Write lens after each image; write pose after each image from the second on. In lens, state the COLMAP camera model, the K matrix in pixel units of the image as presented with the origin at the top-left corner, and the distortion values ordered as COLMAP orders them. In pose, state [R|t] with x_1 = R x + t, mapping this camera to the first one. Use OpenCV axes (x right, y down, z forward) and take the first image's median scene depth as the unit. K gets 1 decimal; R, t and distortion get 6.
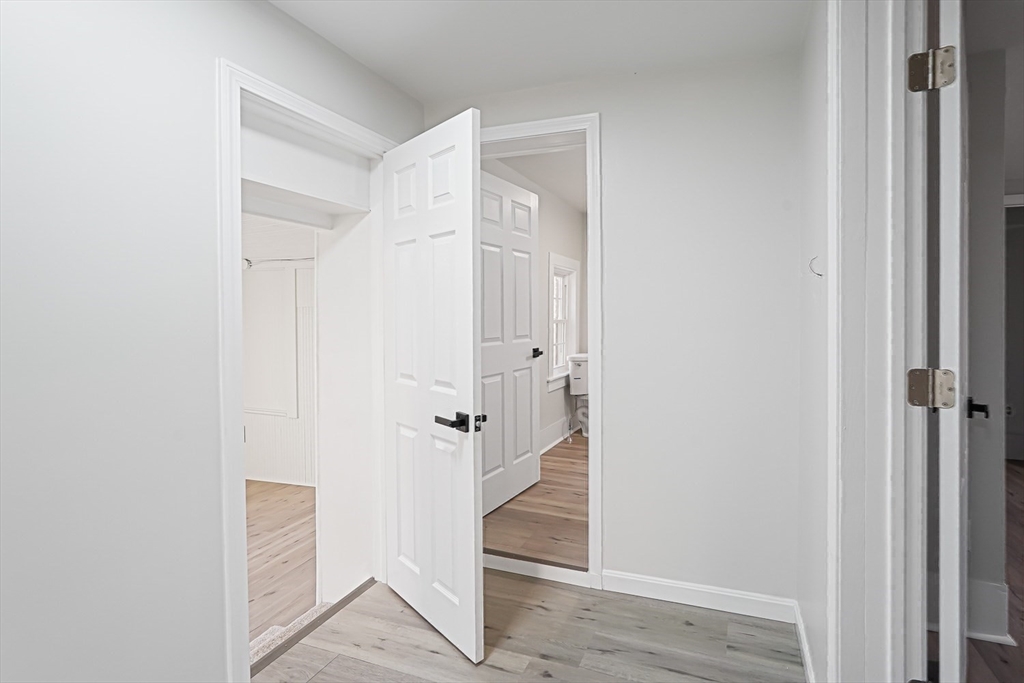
lens RADIAL K [[498.9, 0, 512.7], [0, 498.9, 316.3], [0, 0, 1]] dist [-0.011277, 0.000328]
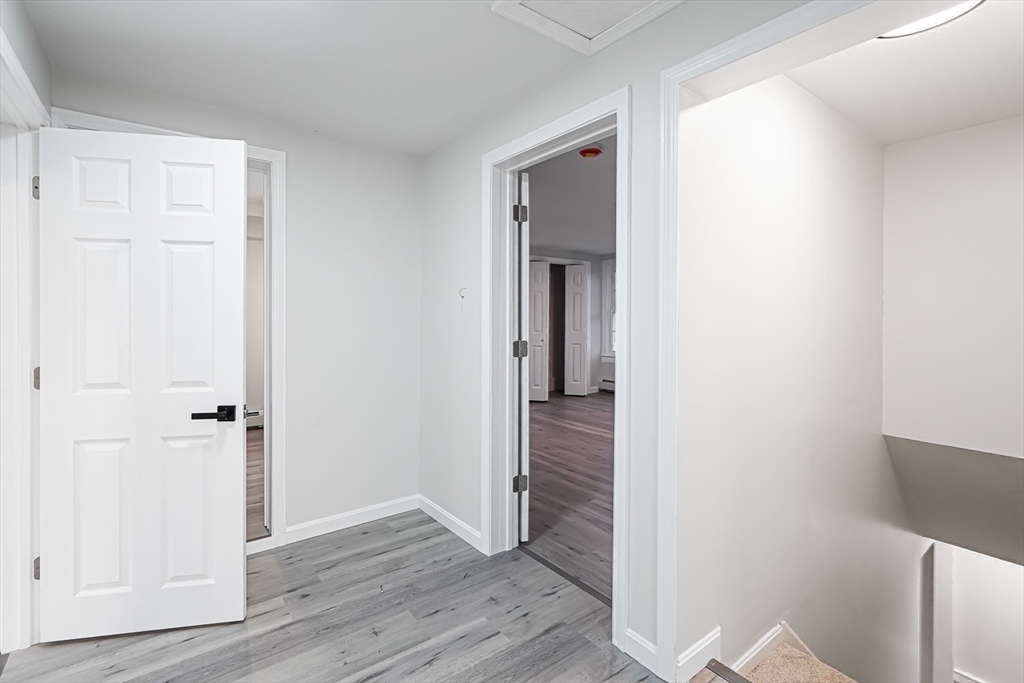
lens RADIAL K [[465.0, 0, 506.5], [0, 465.0, 320.5], [0, 0, 1]] dist [-0.002418, 0.000768]
pose [[0.563970, -0.006184, 0.825772, -0.567755], [0.005987, 0.999976, 0.003400, 0.002378], [-0.825774, 0.003026, 0.563993, -0.108447]]
